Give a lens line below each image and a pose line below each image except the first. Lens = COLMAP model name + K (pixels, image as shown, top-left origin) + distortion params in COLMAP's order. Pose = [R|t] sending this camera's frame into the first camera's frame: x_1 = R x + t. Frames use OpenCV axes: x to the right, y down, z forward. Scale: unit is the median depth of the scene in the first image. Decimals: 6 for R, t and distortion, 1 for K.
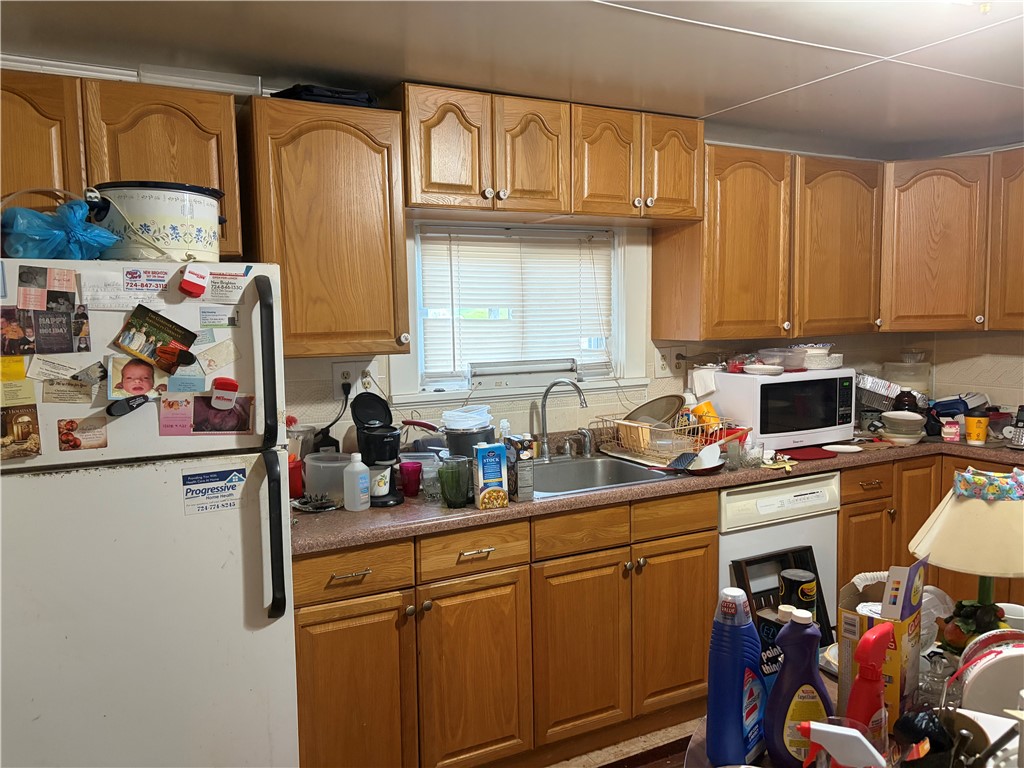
lens RADIAL K [[766.7, 0, 512.0], [0, 766.7, 384.0], [0, 0, 1]] dist [0.005933, -0.002932]
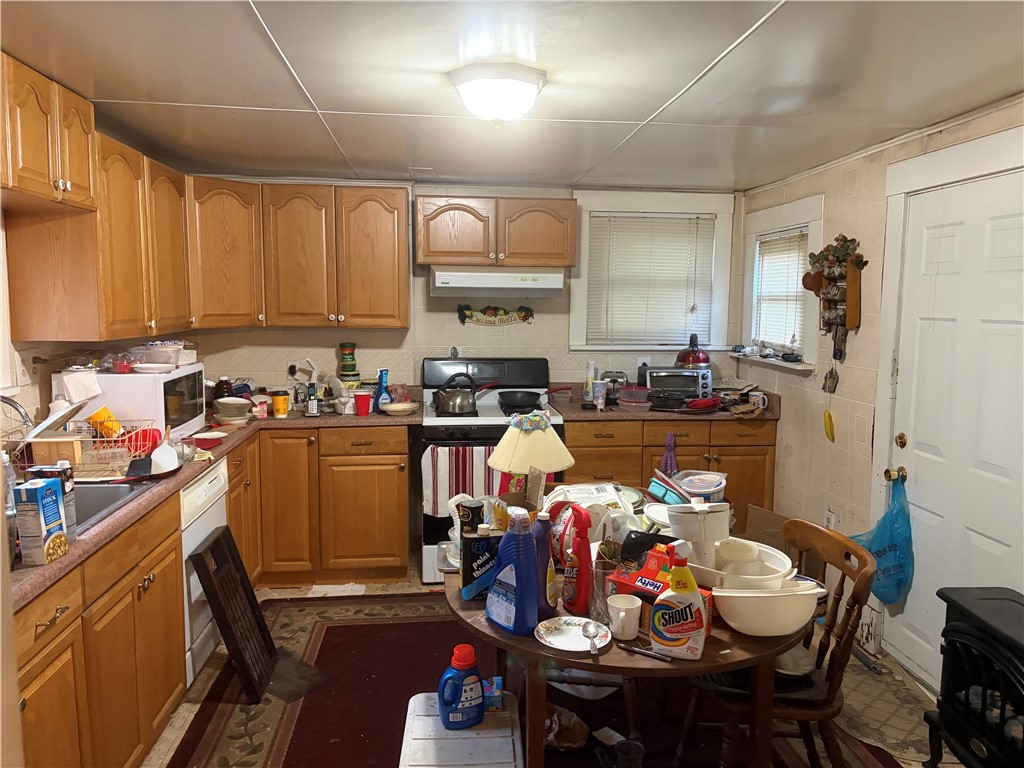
lens RADIAL K [[766.7, 0, 512.0], [0, 766.7, 384.0], [0, 0, 1]] dist [0.005933, -0.002932]
pose [[0.365579, -0.081576, 0.927199, -0.432873], [0.071403, 0.995674, 0.059448, -0.024490], [-0.928038, 0.044472, 0.369822, 0.193207]]
